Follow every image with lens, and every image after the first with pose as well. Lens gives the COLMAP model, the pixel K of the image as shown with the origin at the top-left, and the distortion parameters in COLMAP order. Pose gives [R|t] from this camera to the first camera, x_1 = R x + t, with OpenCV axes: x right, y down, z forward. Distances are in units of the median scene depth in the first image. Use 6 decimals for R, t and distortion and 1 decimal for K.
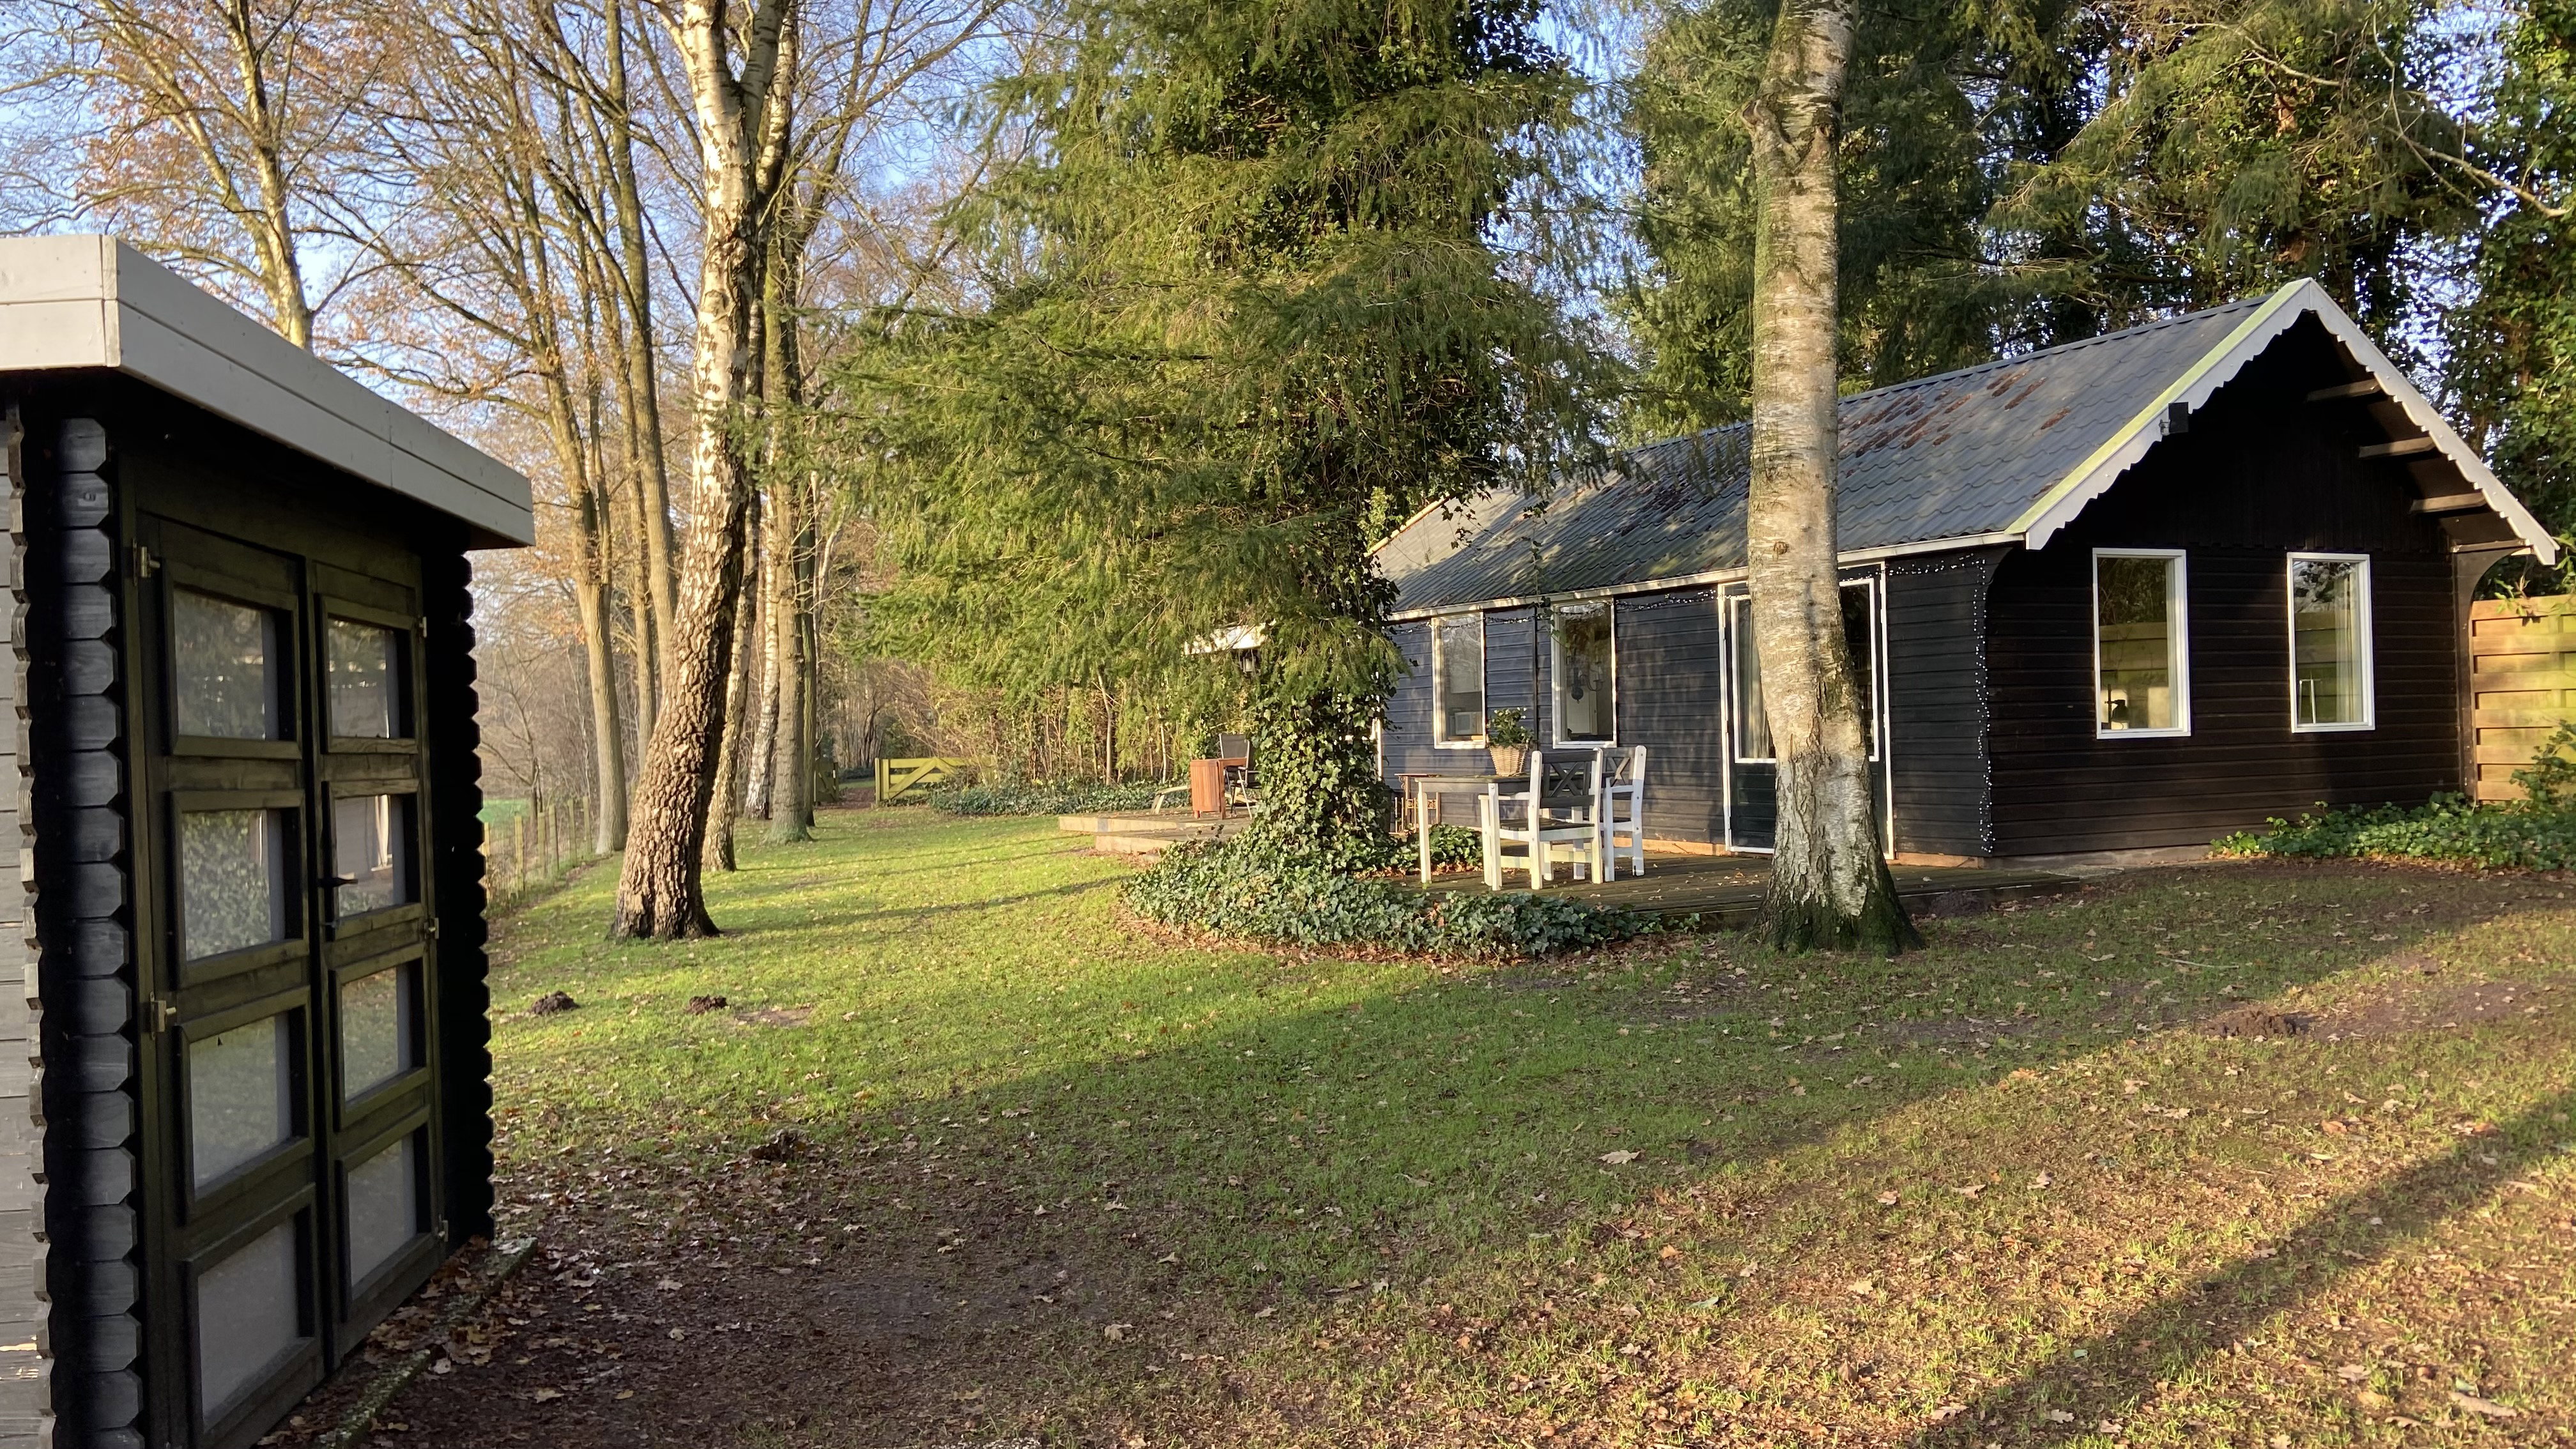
lens RADIAL K [[1922.4, 0, 1279.2], [0, 1922.4, 721.7], [0, 0, 1]] dist [0.120514, -0.162591]
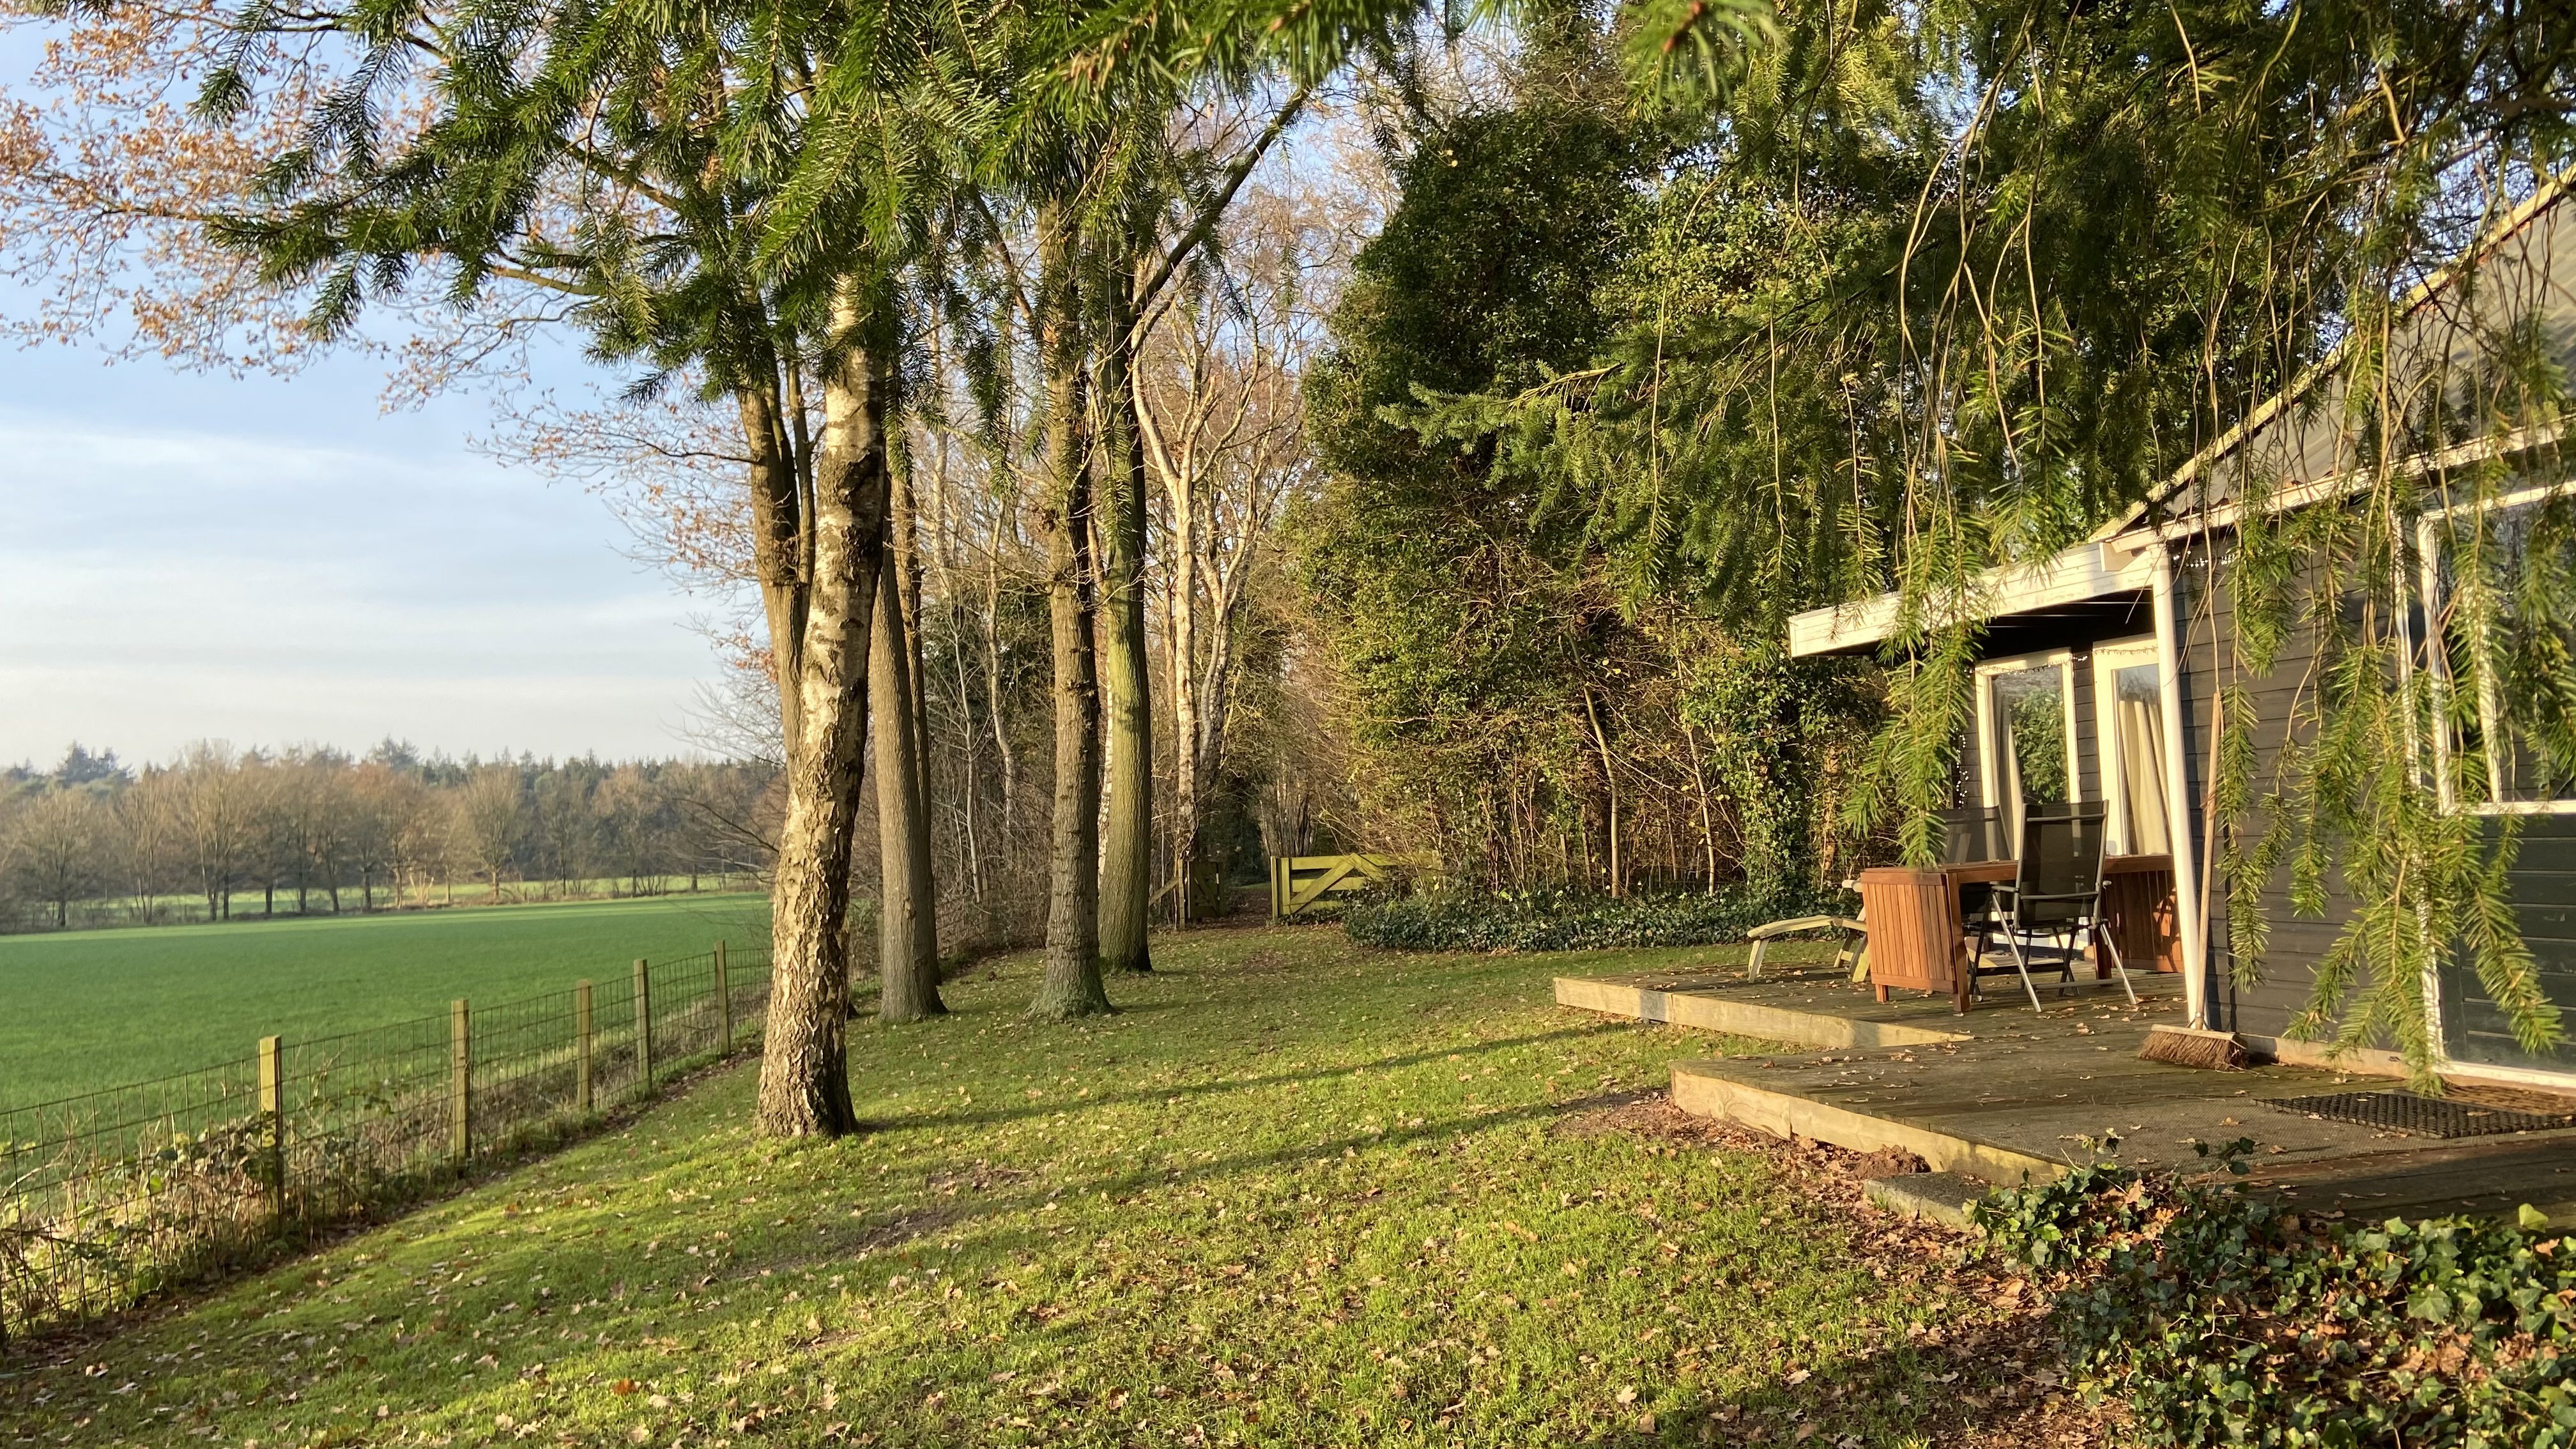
lens RADIAL K [[1922.4, 0, 1279.2], [0, 1922.4, 721.7], [0, 0, 1]] dist [0.120514, -0.162591]
pose [[0.972067, -0.023224, -0.233550, -0.042590], [0.012883, 0.998872, -0.045706, 0.002170], [0.234348, 0.041420, 0.971270, 0.328273]]
